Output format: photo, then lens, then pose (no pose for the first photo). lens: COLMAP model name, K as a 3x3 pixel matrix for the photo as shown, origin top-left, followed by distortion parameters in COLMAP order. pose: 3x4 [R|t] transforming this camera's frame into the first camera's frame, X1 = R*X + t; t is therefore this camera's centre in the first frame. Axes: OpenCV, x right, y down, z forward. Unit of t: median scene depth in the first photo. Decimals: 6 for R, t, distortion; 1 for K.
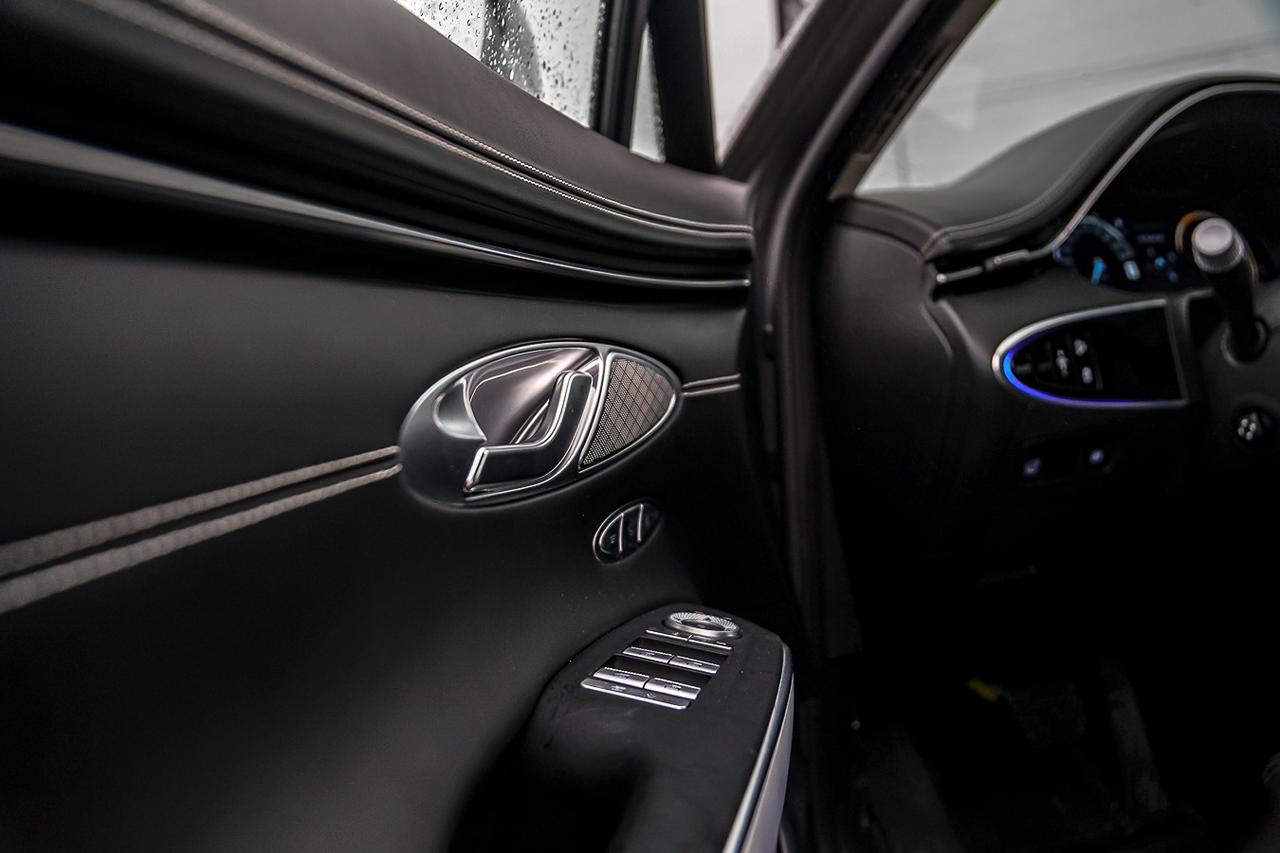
lens RADIAL K [[1032.9, 0, 640.0], [0, 1032.9, 426.5], [0, 0, 1]] dist [-0.179746, 0.252358]
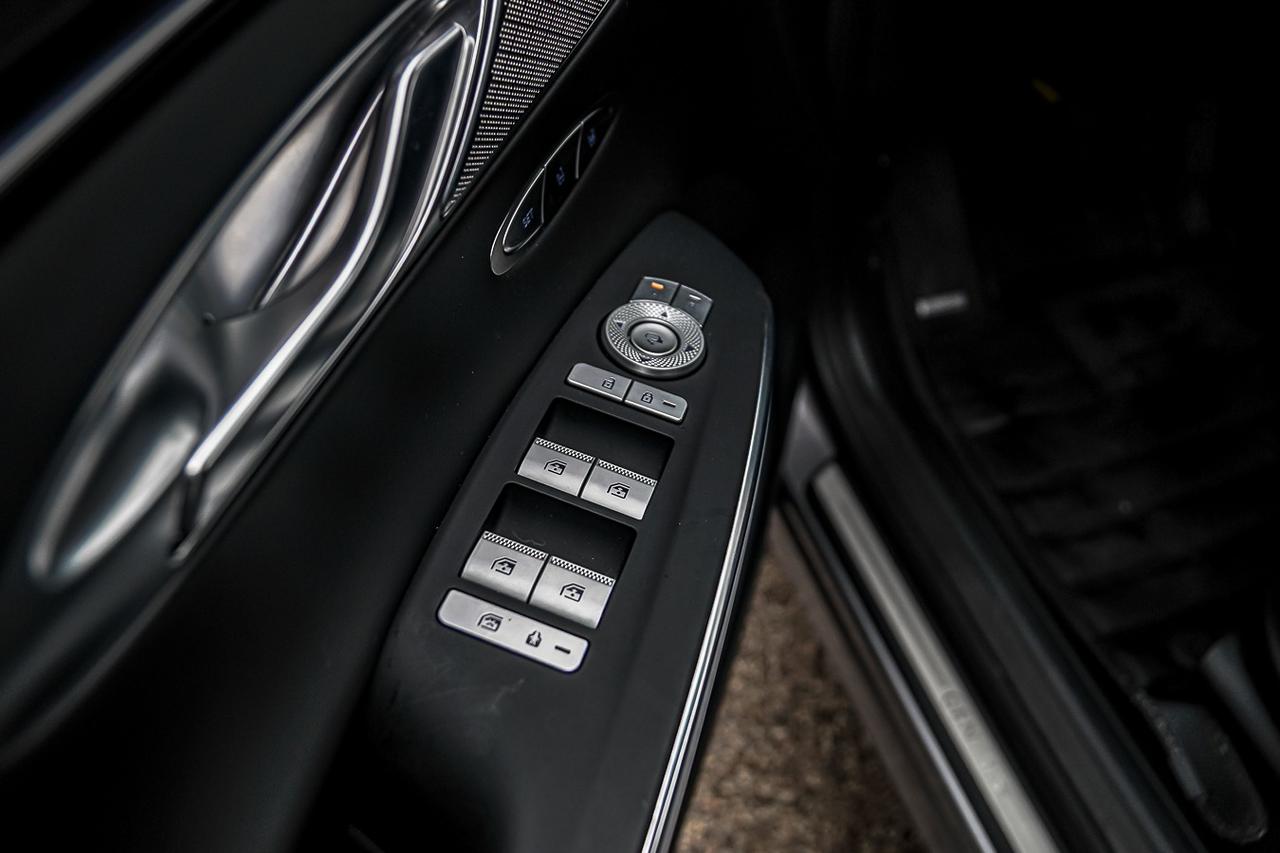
lens RADIAL K [[1032.9, 0, 640.0], [0, 1032.9, 426.5], [0, 0, 1]] dist [-0.179746, 0.252358]
pose [[0.998357, 0.055667, -0.013614, 0.067540], [-0.031223, 0.727573, 0.685319, -0.263588], [0.048054, -0.683768, 0.728116, 0.448313]]
